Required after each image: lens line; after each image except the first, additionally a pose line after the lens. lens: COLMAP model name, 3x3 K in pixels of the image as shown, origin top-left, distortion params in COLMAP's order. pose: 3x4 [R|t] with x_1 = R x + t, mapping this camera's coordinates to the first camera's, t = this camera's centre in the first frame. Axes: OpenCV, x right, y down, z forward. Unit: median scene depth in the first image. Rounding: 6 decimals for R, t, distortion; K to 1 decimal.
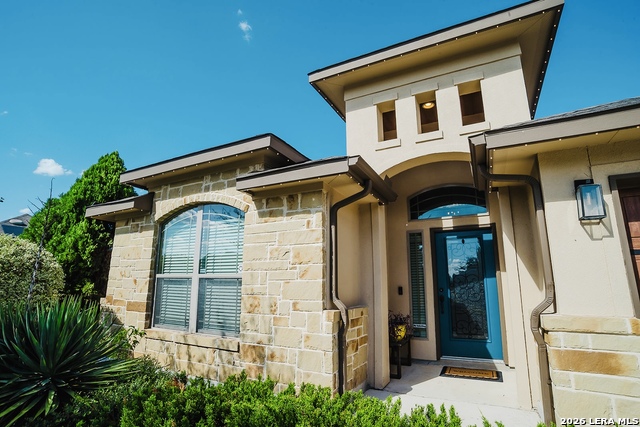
lens RADIAL K [[314.6, 0, 321.2], [0, 314.6, 204.6], [0, 0, 1]] dist [-0.044516, 0.025481]
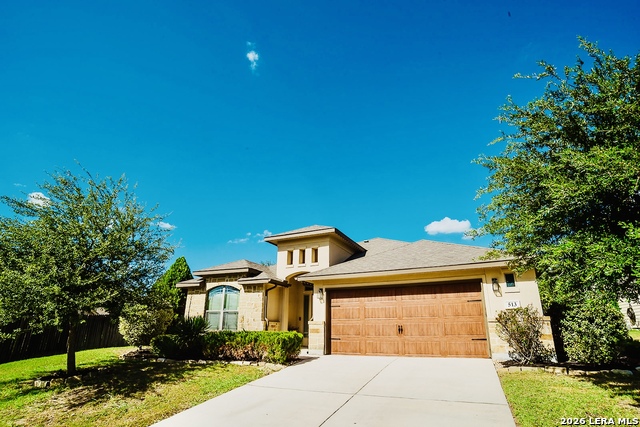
lens RADIAL K [[314.6, 0, 321.2], [0, 314.6, 204.6], [0, 0, 1]] dist [-0.044516, 0.025481]
pose [[0.998595, 0.026942, 0.045622, 0.389741], [-0.021026, 0.991866, -0.125539, -0.435732], [-0.048633, 0.124403, 0.991039, -2.177746]]
